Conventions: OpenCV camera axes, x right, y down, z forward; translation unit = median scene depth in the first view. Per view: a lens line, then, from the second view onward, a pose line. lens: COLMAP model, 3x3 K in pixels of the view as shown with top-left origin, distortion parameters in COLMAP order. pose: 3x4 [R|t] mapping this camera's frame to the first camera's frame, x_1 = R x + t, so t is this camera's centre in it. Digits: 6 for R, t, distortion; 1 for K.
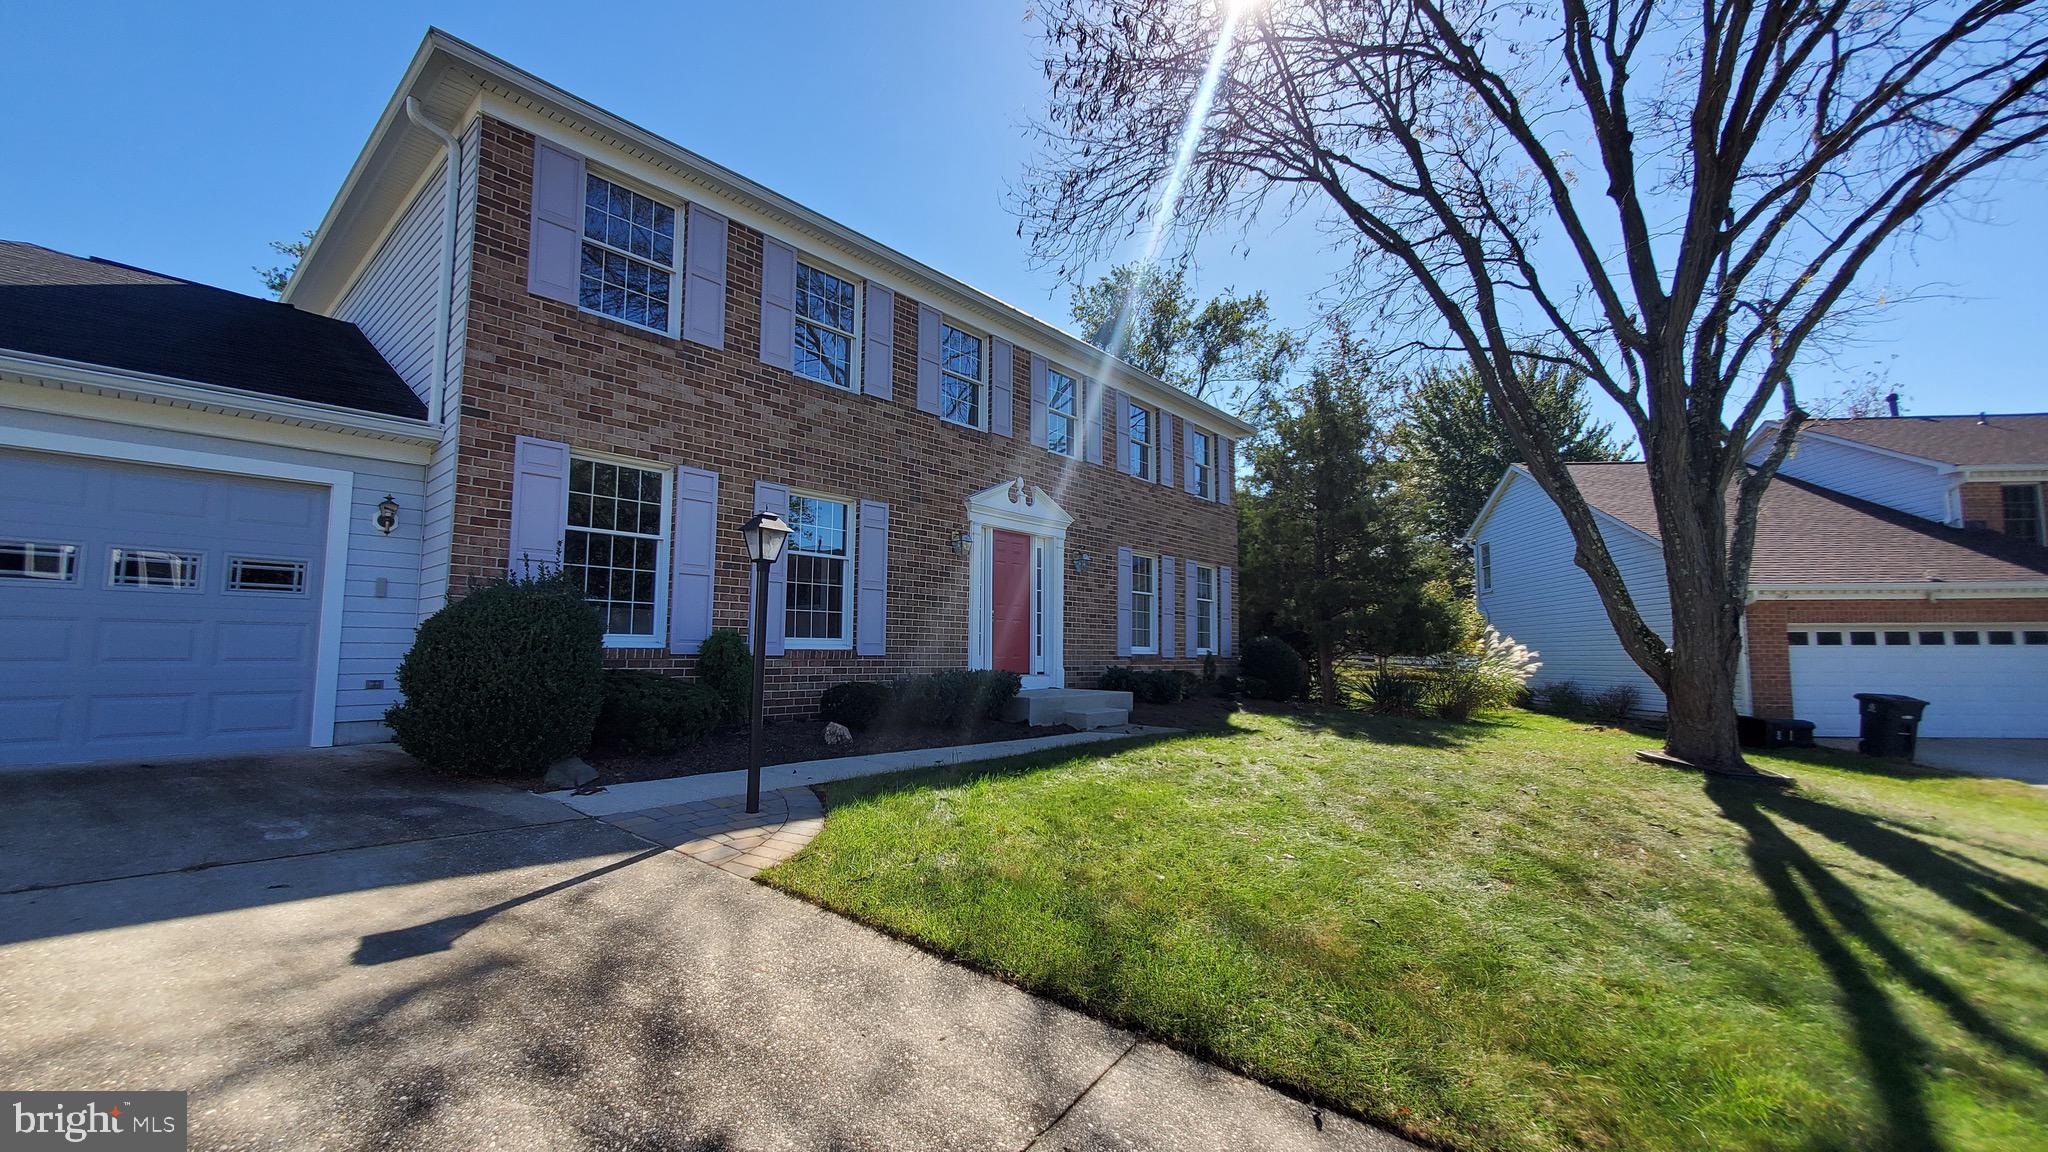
lens RADIAL K [[816.5, 0, 1023.7], [0, 816.5, 588.1], [0, 0, 1]] dist [-0.000014, -0.000216]
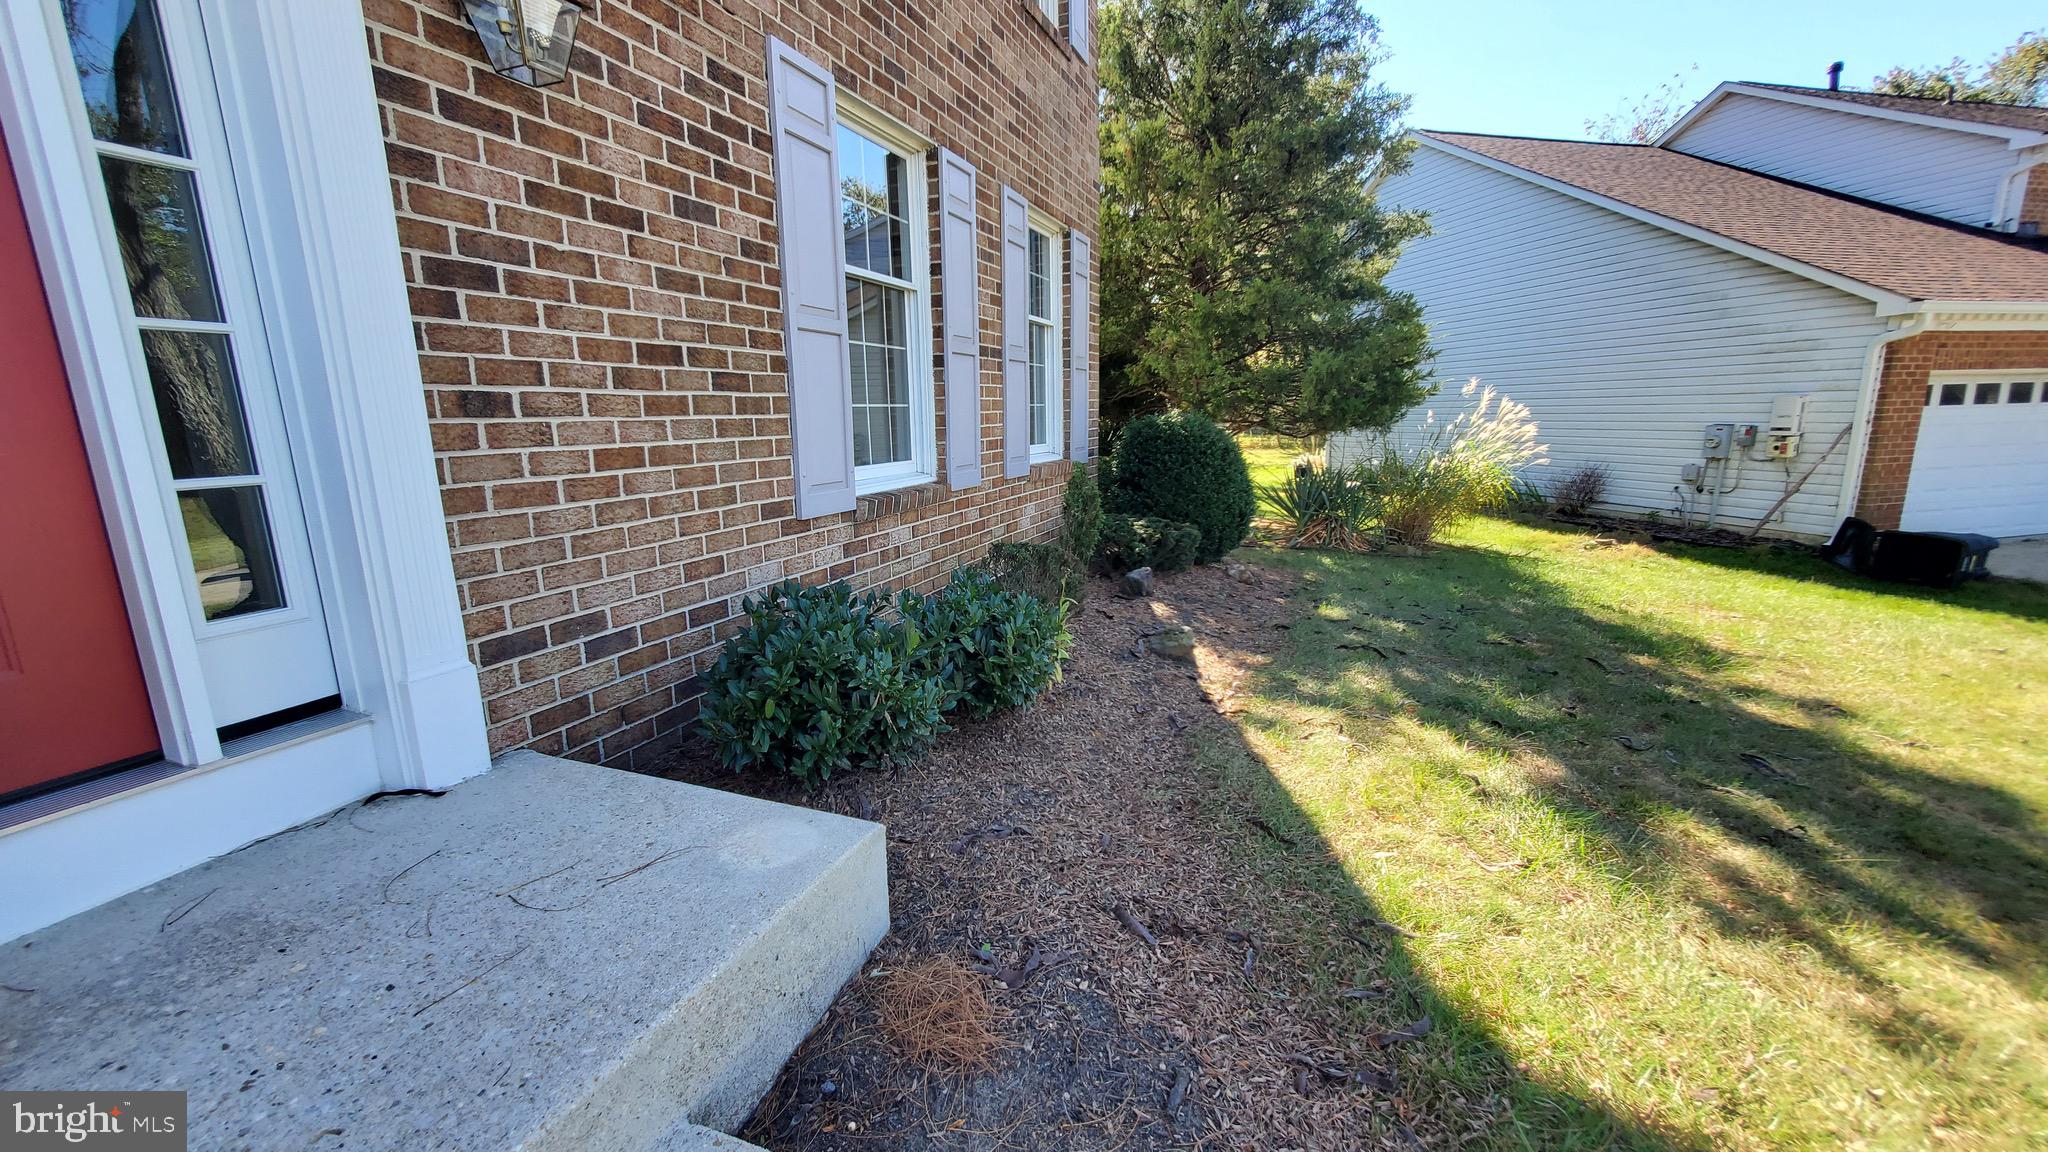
lens RADIAL K [[816.5, 0, 1023.7], [0, 816.5, 588.1], [0, 0, 1]] dist [-0.000014, -0.000216]
pose [[0.944182, -0.092251, 0.316242, 0.133034], [-0.002747, 0.957750, 0.287589, 0.040639], [-0.329411, -0.272405, 0.904037, 1.004776]]
